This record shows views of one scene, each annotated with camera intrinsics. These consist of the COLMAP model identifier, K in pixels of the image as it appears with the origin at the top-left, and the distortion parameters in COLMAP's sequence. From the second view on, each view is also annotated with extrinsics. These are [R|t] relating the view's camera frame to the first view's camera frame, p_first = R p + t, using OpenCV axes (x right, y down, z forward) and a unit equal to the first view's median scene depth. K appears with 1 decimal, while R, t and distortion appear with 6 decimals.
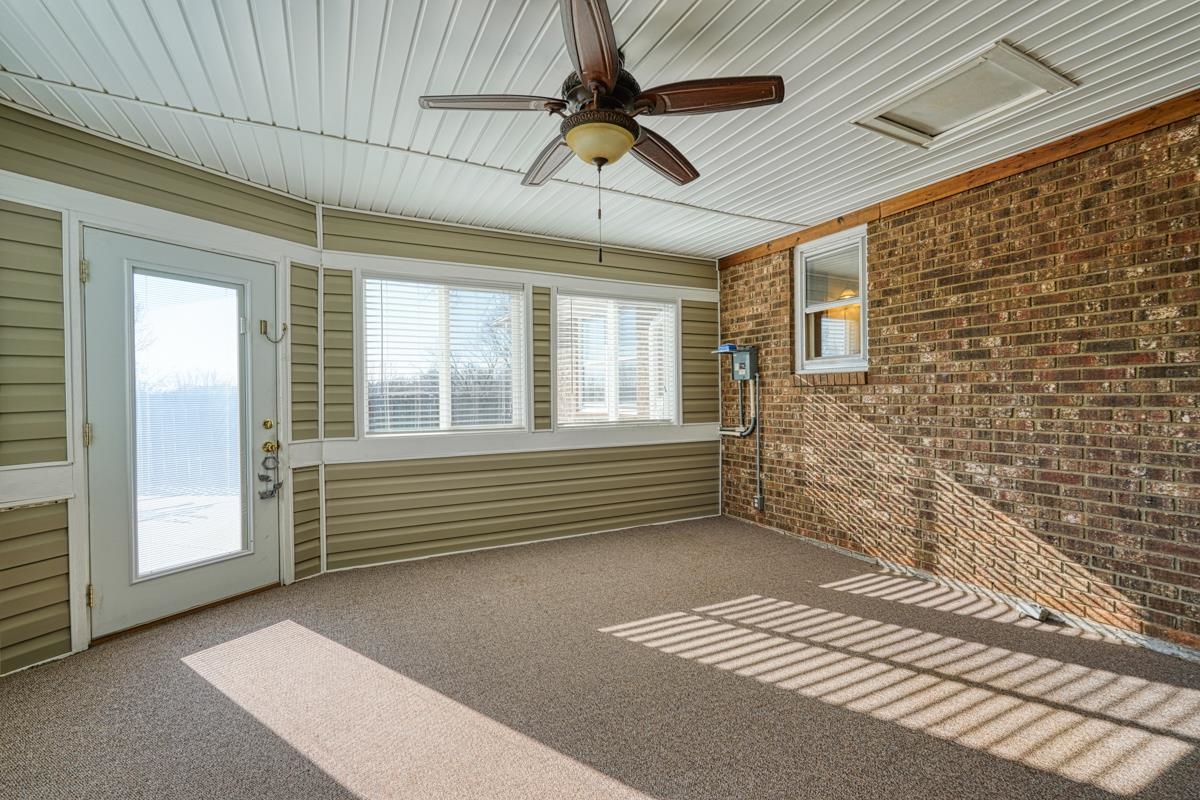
lens RADIAL K [[532.9, 0, 595.4], [0, 532.9, 397.3], [0, 0, 1]] dist [-0.010065, 0.002195]
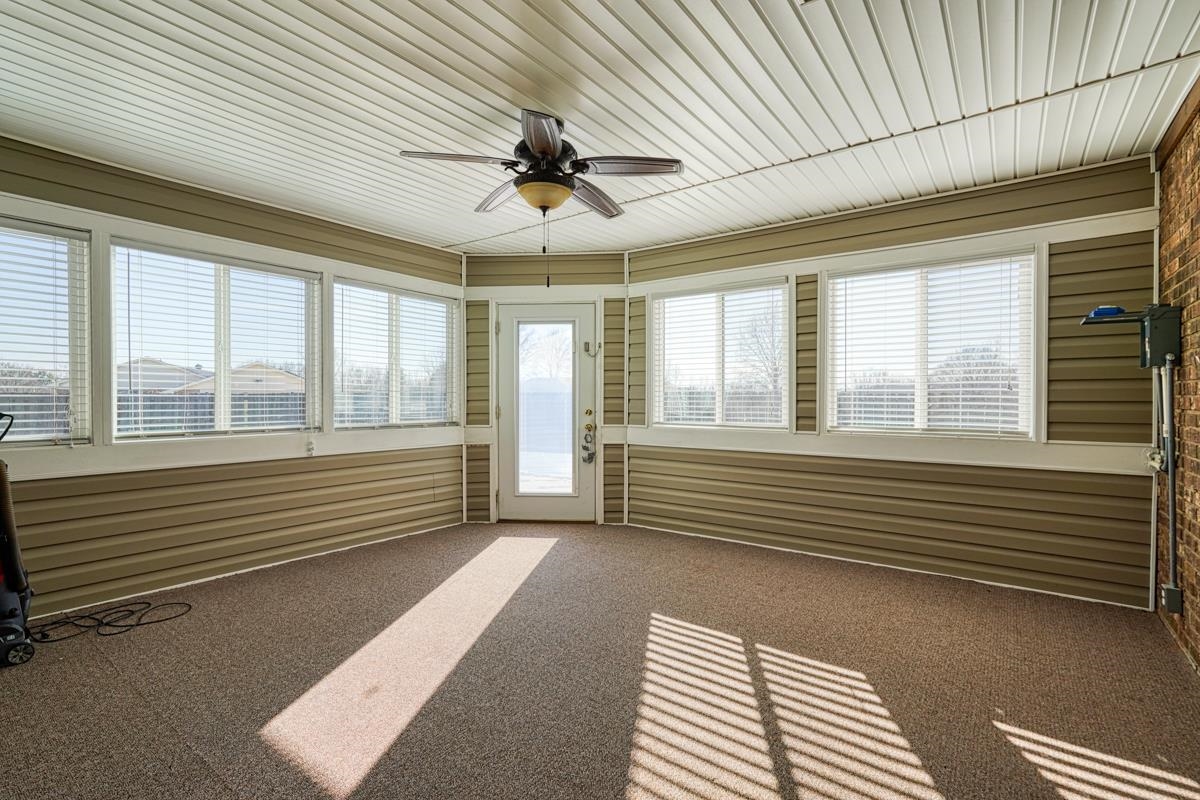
lens RADIAL K [[564.0, 0, 594.2], [0, 564.0, 398.4], [0, 0, 1]] dist [-0.003579, 0.004105]
pose [[0.425399, 0.012220, -0.904923, 0.802441], [-0.009300, 0.999915, 0.009131, -0.001985], [0.904958, 0.004531, 0.425476, 0.339830]]
